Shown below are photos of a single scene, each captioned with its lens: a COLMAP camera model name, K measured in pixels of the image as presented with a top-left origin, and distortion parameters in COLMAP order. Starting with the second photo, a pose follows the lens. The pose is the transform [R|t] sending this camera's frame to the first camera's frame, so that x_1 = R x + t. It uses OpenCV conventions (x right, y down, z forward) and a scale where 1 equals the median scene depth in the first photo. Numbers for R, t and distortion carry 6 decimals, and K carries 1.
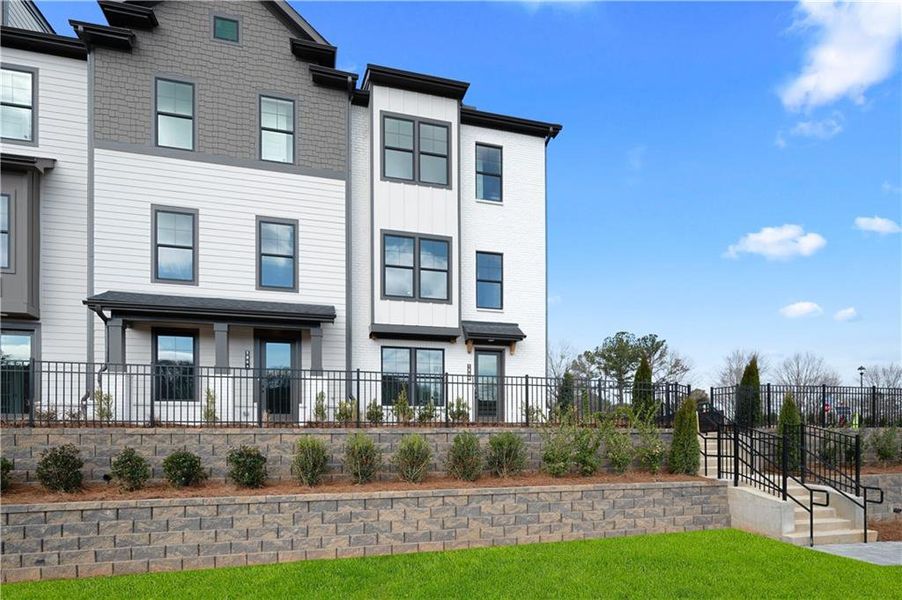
lens RADIAL K [[341.8, 0, 452.1], [0, 341.8, 326.0], [0, 0, 1]] dist [0.000287, -0.000210]
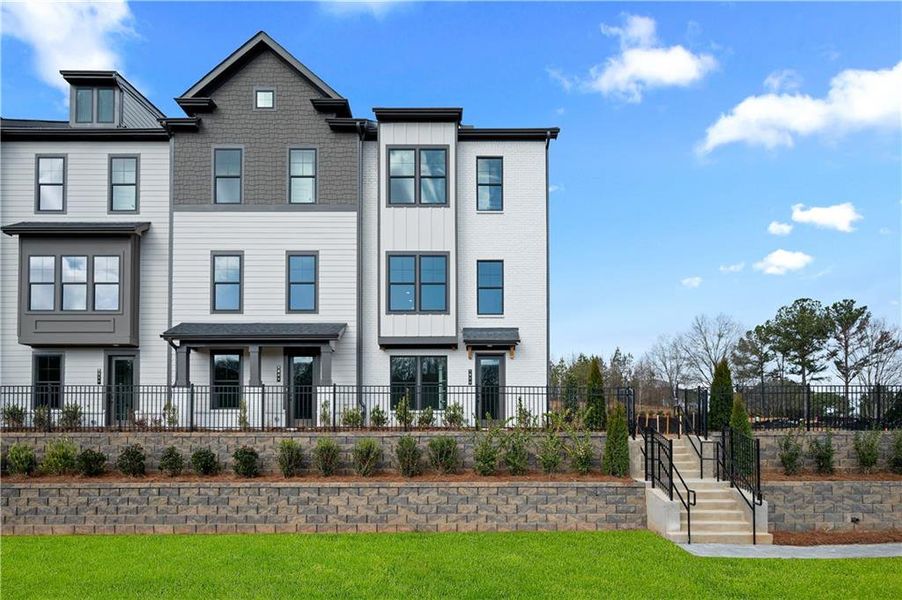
lens RADIAL K [[363.1, 0, 454.8], [0, 363.1, 299.0], [0, 0, 1]] dist [0.001101, -0.000281]
pose [[0.978423, -0.071477, -0.193853, 0.269609], [0.060992, 0.996361, -0.059536, -0.047516], [0.197403, 0.046428, 0.979222, -0.139561]]
